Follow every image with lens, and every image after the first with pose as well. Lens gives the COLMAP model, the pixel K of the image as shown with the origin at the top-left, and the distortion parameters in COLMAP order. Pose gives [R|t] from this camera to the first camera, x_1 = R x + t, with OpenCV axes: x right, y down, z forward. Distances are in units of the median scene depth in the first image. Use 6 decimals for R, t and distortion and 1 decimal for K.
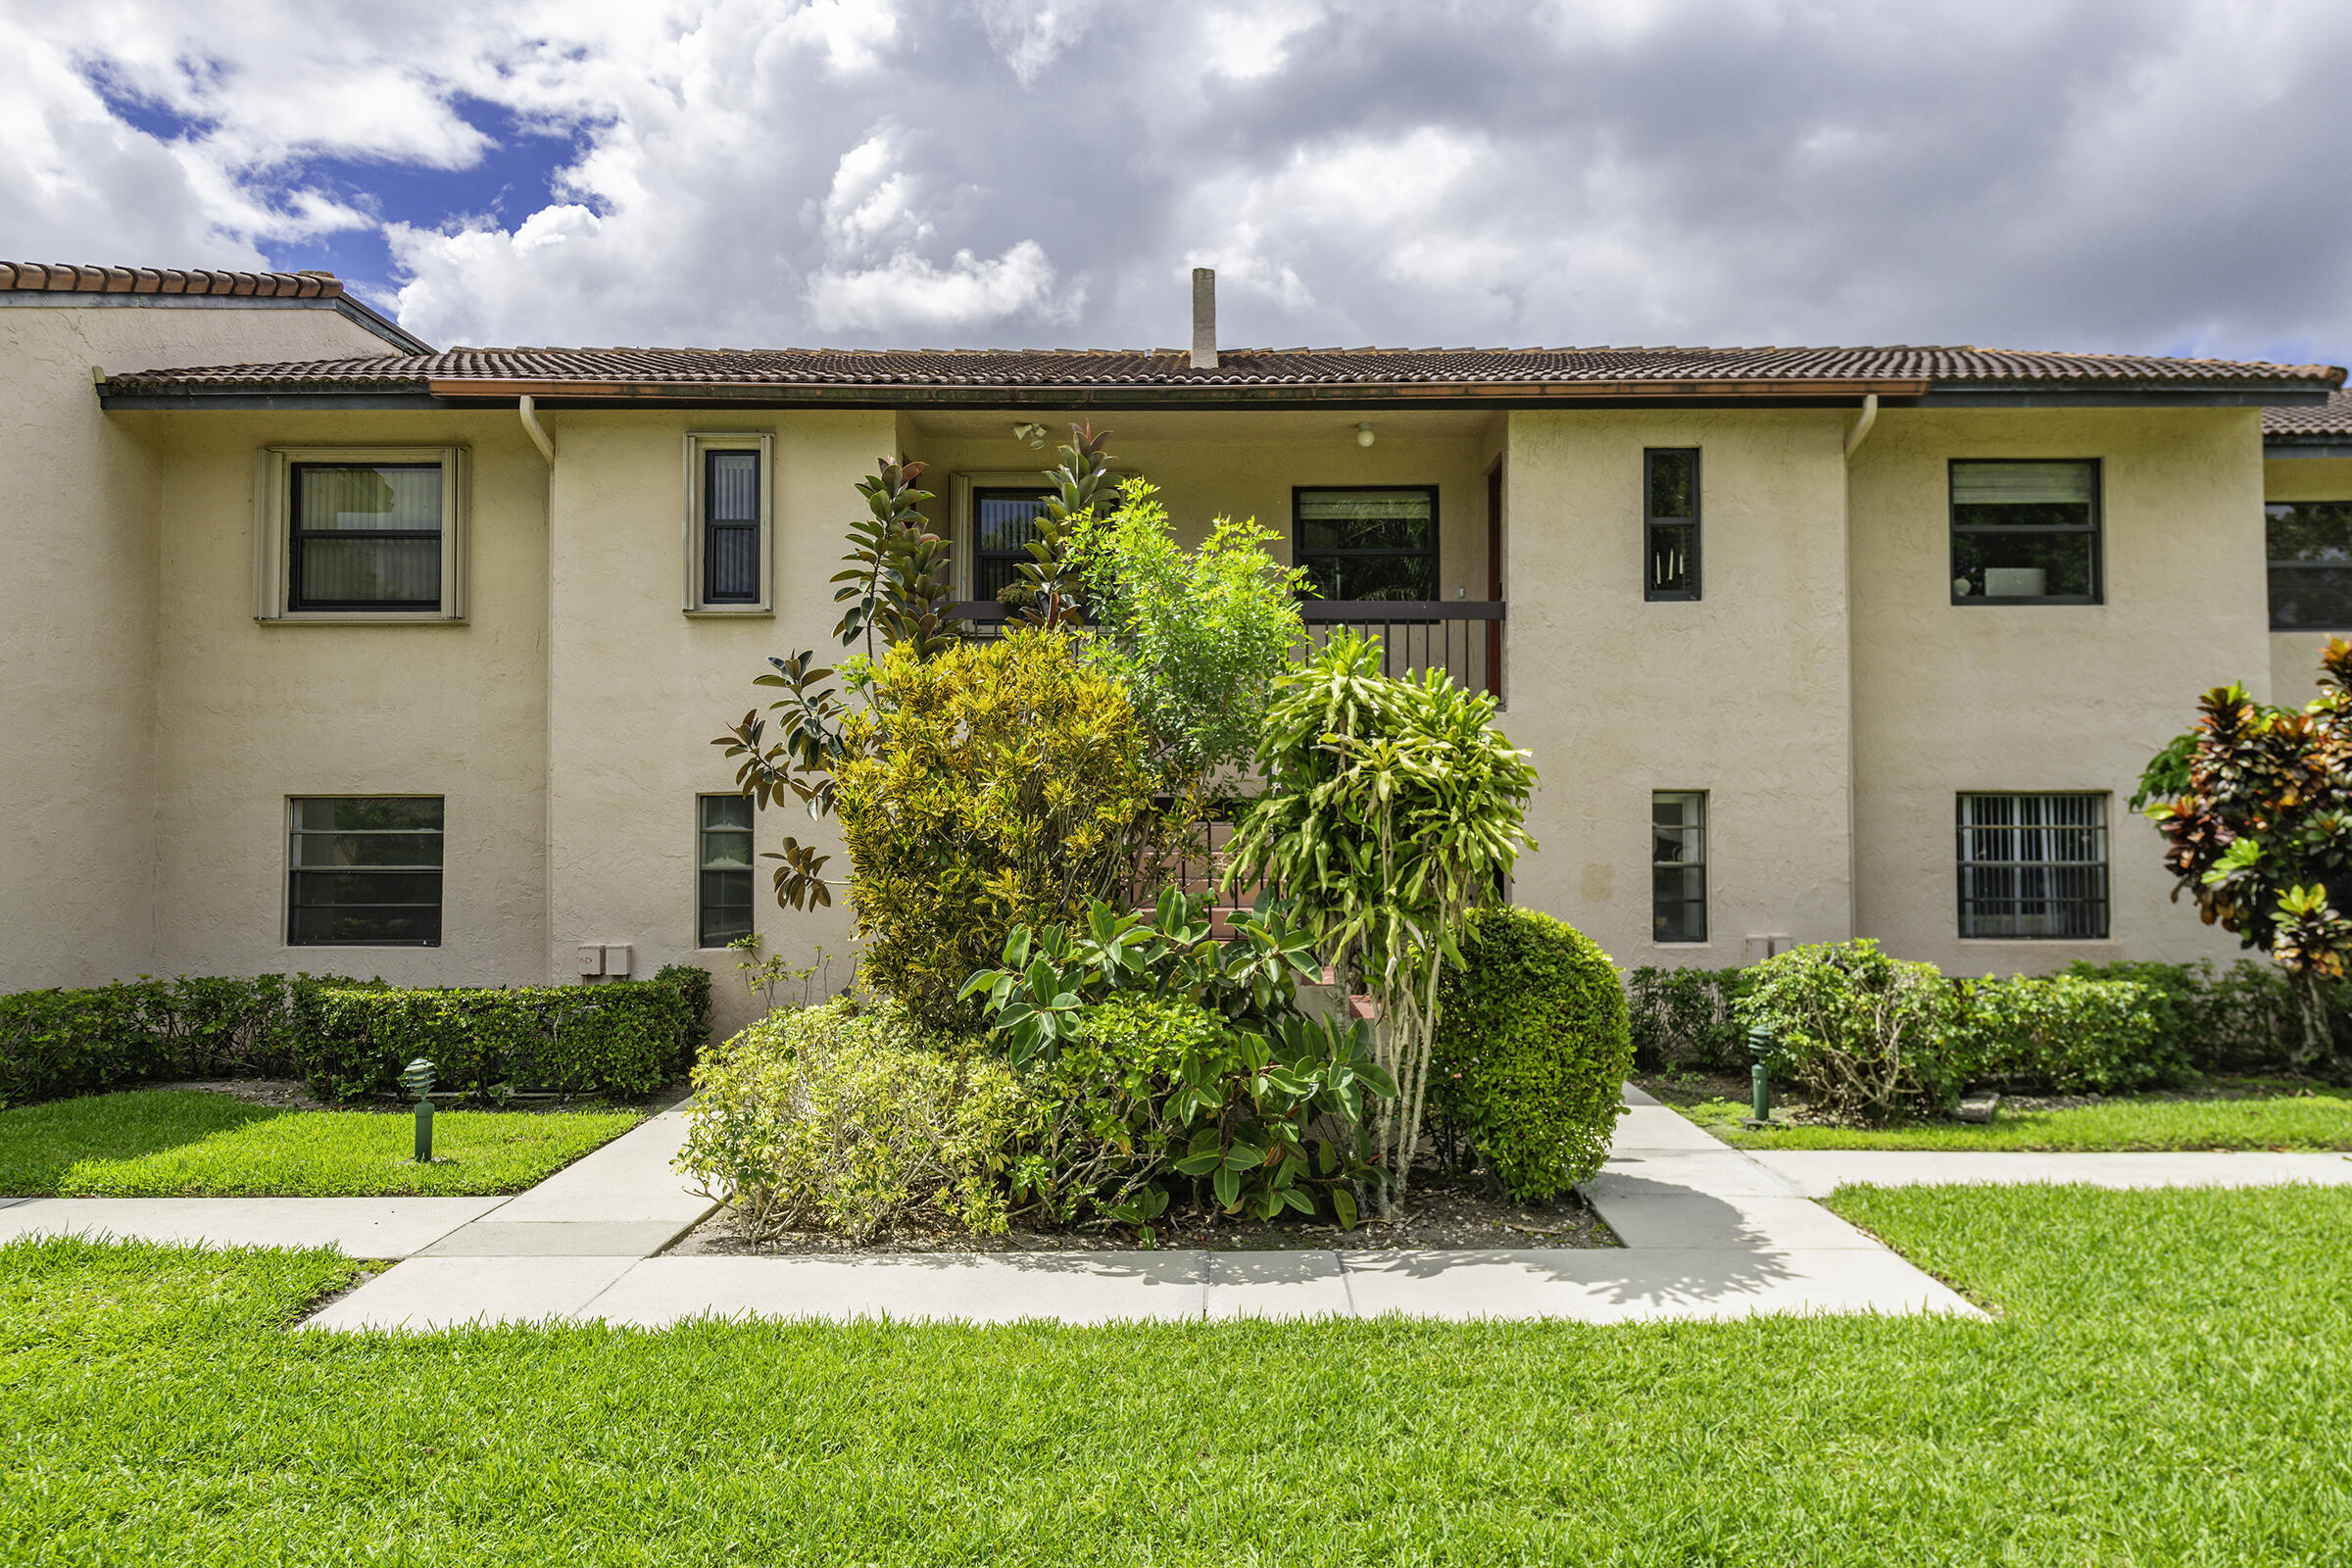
lens RADIAL K [[1521.2, 0, 1178.4], [0, 1521.2, 789.0], [0, 0, 1]] dist [0.027926, -0.003808]
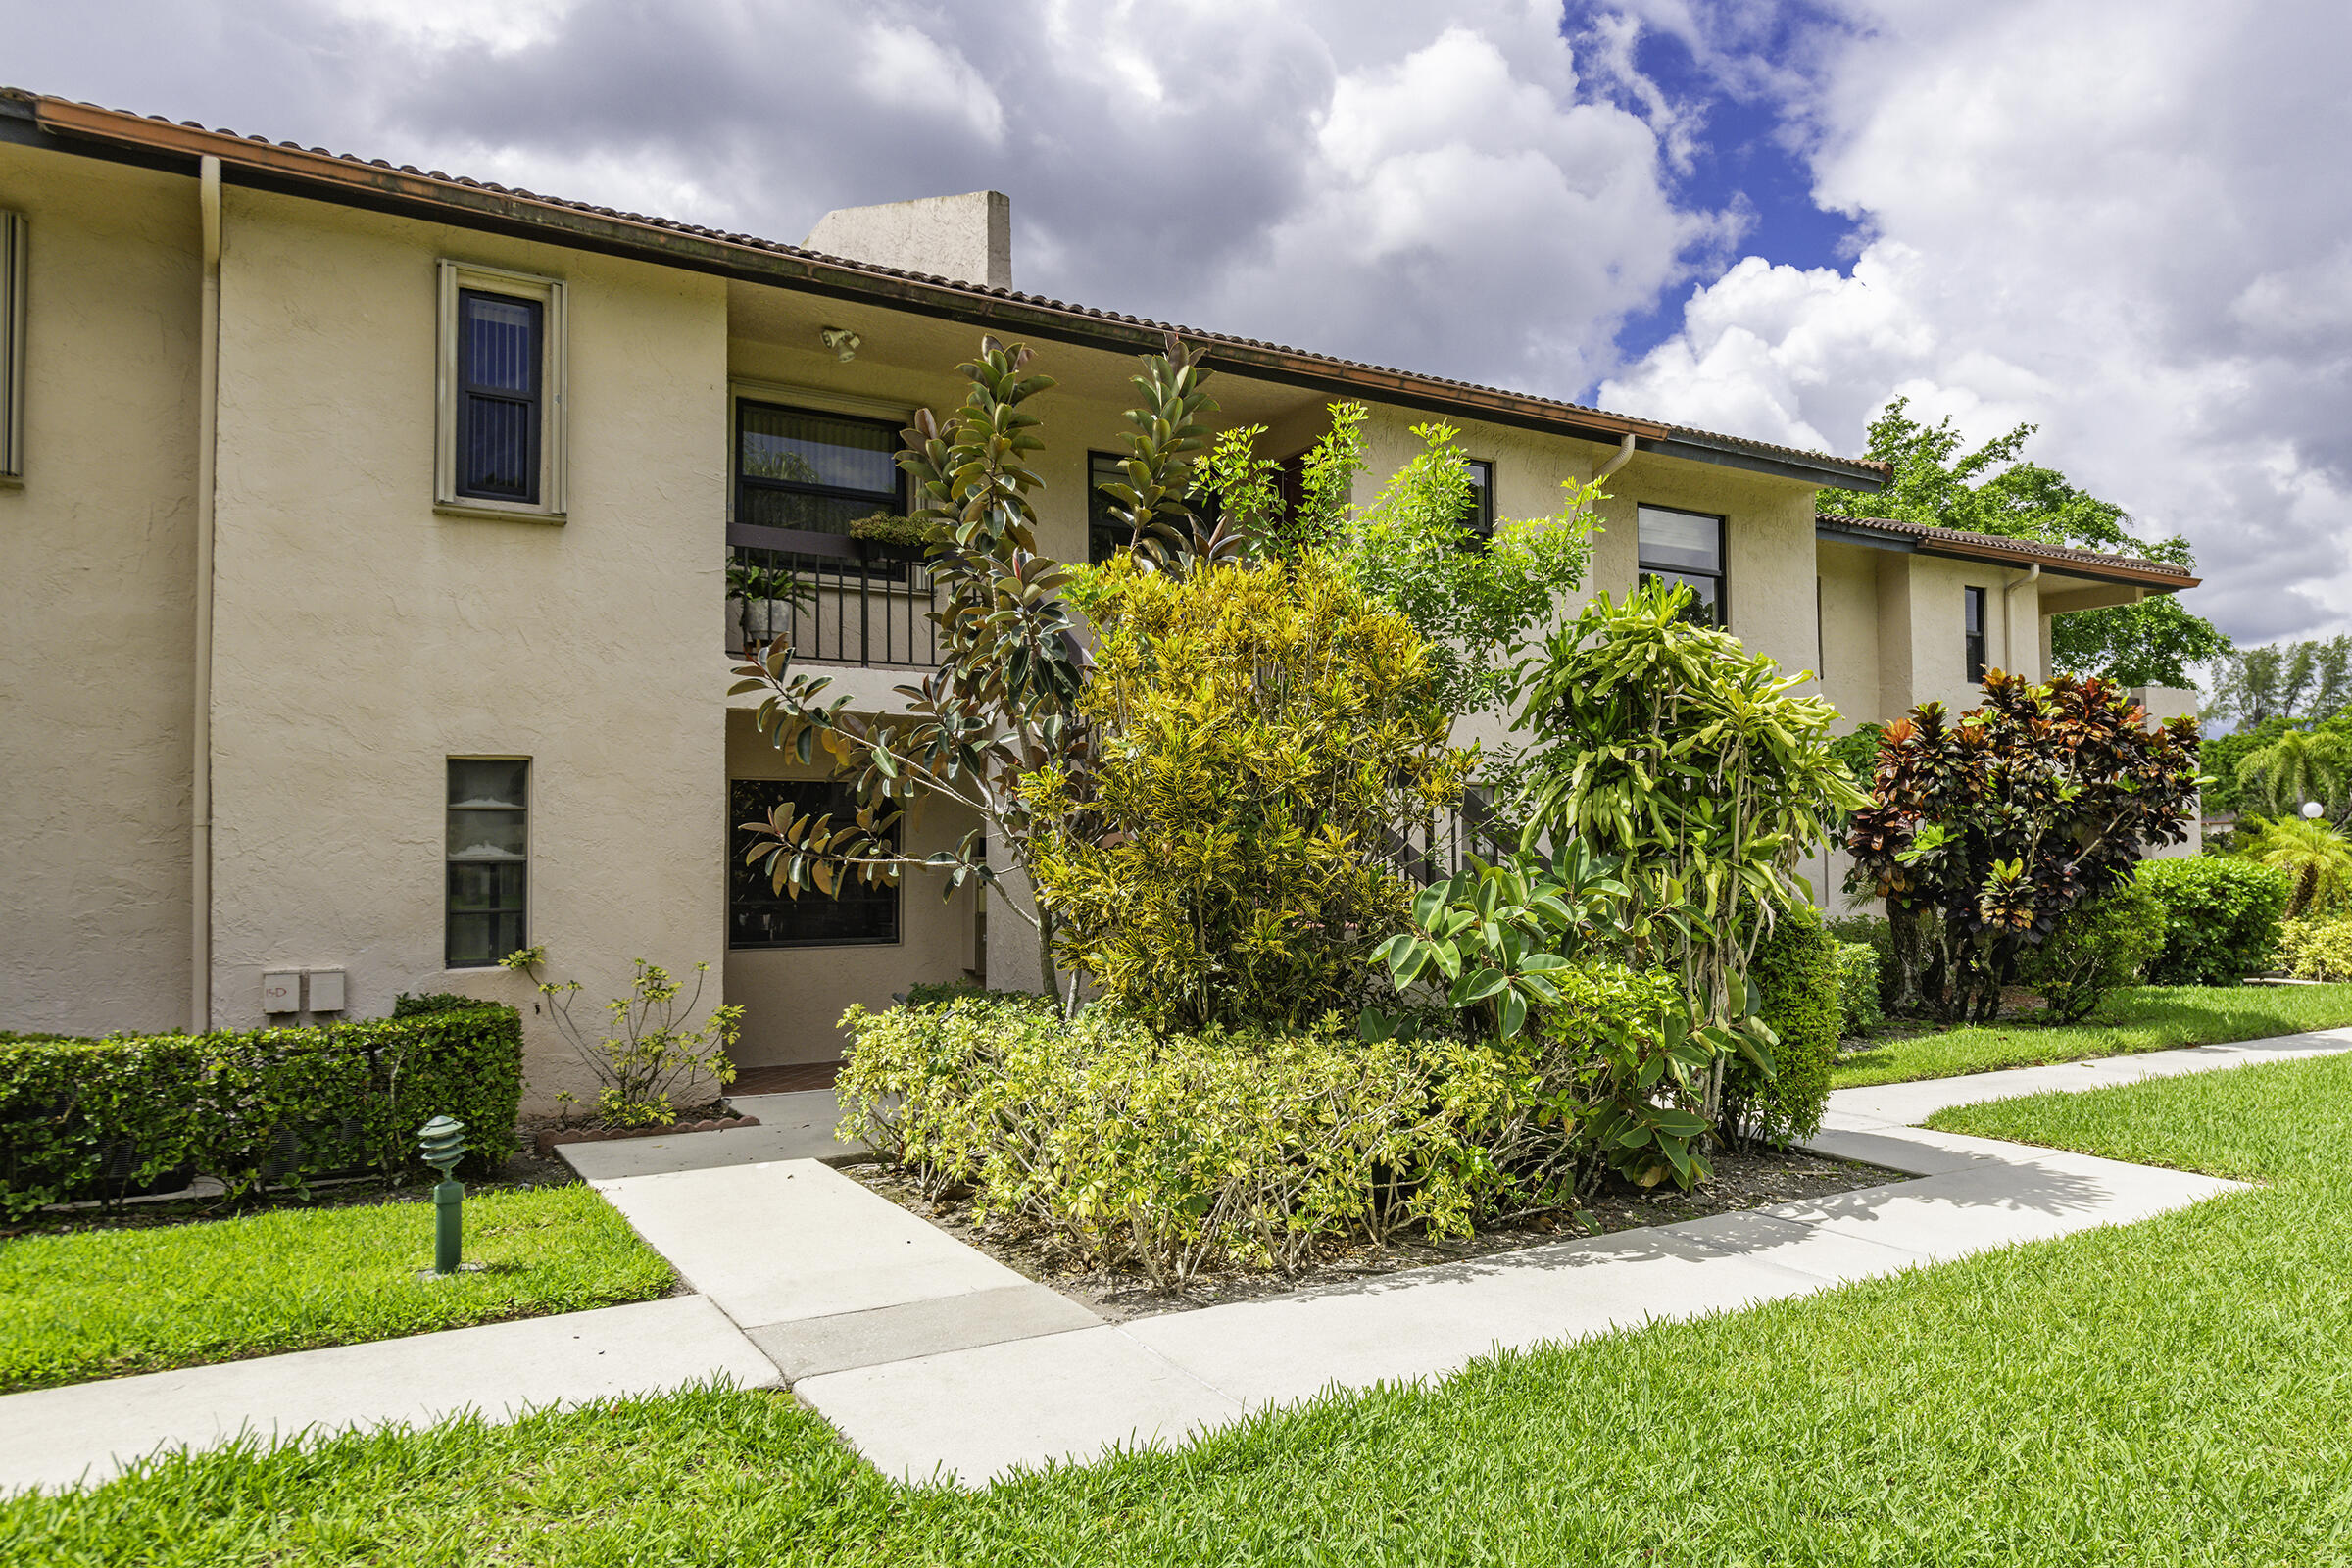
lens RADIAL K [[1573.8, 0, 1178.4], [0, 1573.8, 791.7], [0, 0, 1]] dist [0.025647, -0.002125]
pose [[0.855789, 0.021619, 0.516873, -0.424337], [-0.010113, 0.999635, -0.025067, 0.036983], [-0.517226, 0.016224, 0.855695, 0.184472]]
